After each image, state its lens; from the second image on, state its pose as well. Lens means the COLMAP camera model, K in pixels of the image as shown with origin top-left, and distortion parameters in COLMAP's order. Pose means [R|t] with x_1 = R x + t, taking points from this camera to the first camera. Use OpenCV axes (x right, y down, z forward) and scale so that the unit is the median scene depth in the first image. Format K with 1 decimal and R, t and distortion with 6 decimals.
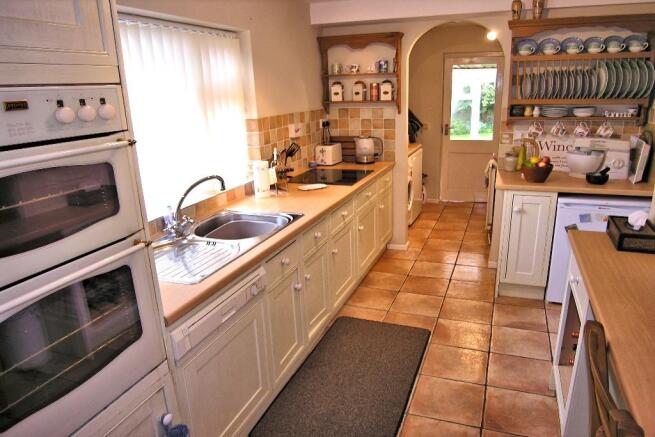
lens RADIAL K [[473.8, 0, 325.5], [0, 473.8, 245.7], [0, 0, 1]] dist [-0.051518, 0.003565]
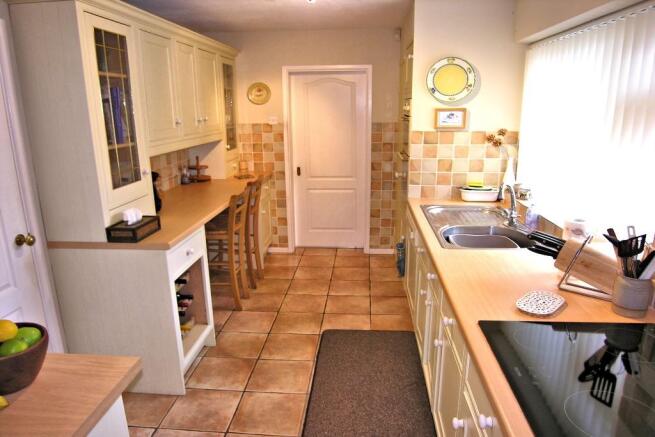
lens RADIAL K [[473.8, 0, 325.5], [0, 473.8, 245.7], [0, 0, 1]] dist [-0.051518, 0.003565]
pose [[-0.960670, 0.115384, -0.252585, 0.294769], [-0.050628, 0.821568, 0.567857, -0.423322], [0.273038, 0.558312, -0.783415, 1.257735]]
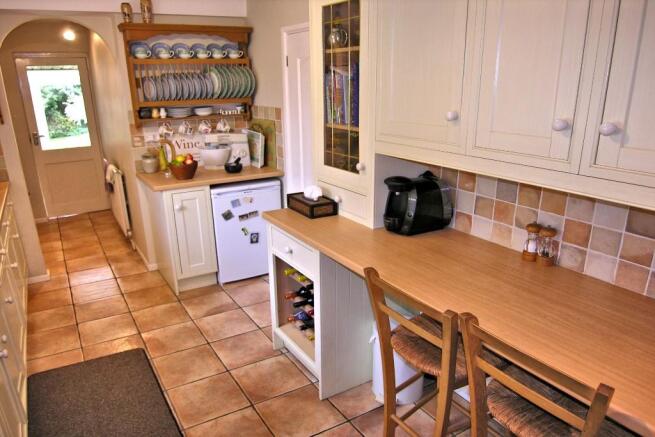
lens RADIAL K [[472.2, 0, 327.1], [0, 472.2, 250.7], [0, 0, 1]] dist [-0.051806, 0.002613]
pose [[0.620284, -0.245938, 0.744824, -0.183061], [0.240422, 0.963480, 0.117916, -0.027296], [-0.746623, 0.105931, 0.656760, 0.077673]]
